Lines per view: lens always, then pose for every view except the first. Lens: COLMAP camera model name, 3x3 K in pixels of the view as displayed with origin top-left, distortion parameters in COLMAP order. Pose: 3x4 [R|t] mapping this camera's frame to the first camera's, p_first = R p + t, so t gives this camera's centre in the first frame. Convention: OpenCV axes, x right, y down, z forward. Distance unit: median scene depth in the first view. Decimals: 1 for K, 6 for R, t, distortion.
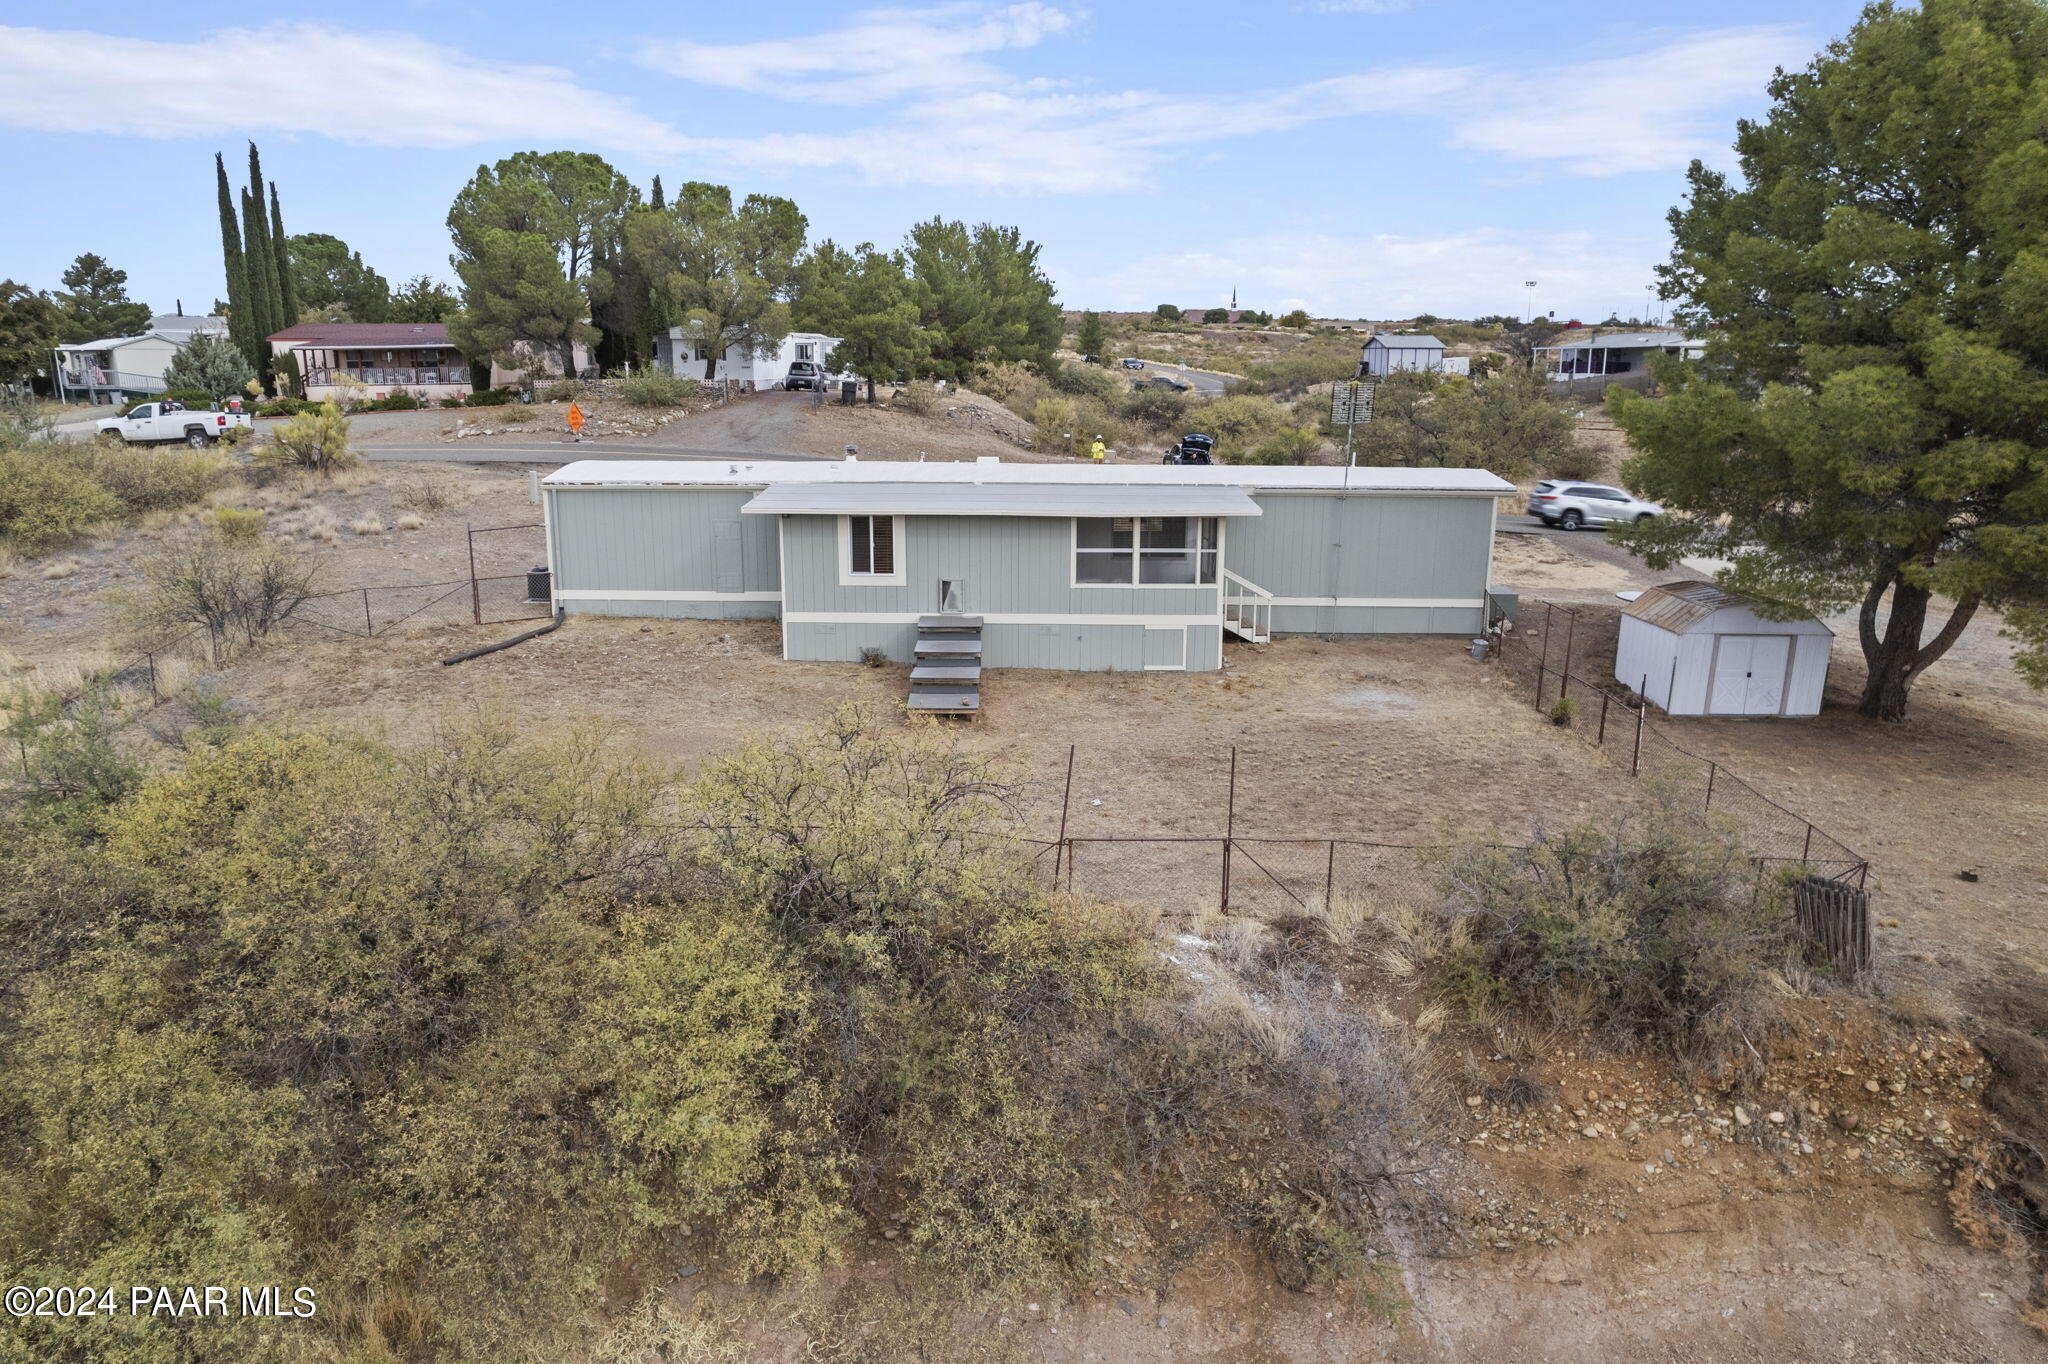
lens RADIAL K [[1254.3, 0, 1055.2], [0, 1254.3, 679.1], [0, 0, 1]] dist [-0.024378, -0.000002]
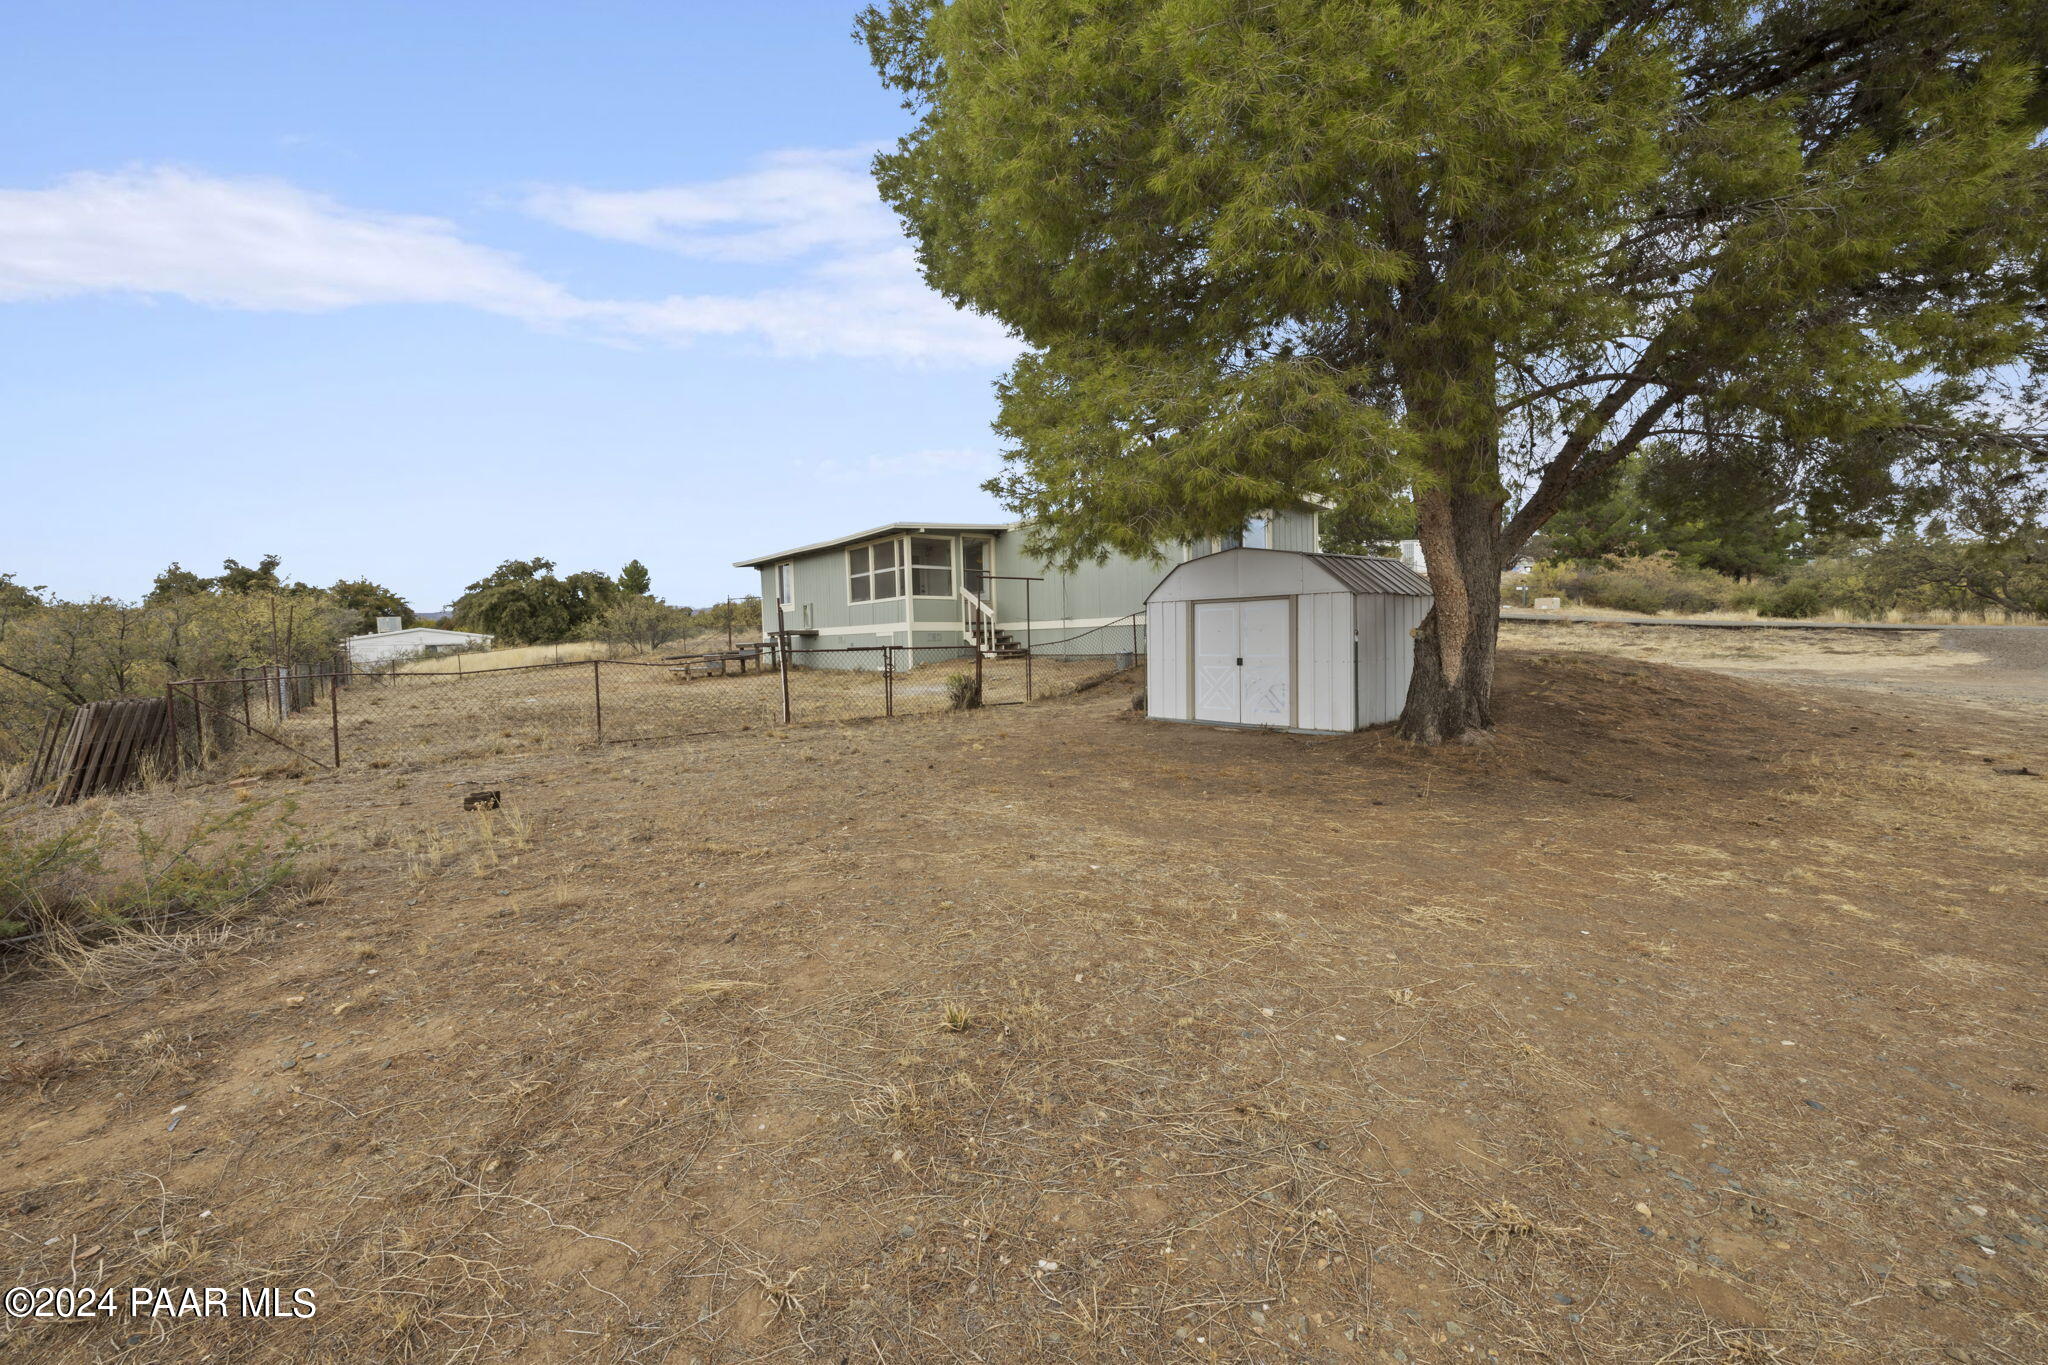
lens RADIAL K [[849.8, 0, 1025.1], [0, 849.8, 650.0], [0, 0, 1]] dist [0.000079, 0.000116]
pose [[0.616576, -0.018995, -0.787066, 0.820277], [-0.150722, 0.978370, -0.141686, 0.069391], [0.772733, 0.205988, 0.600377, 0.623678]]
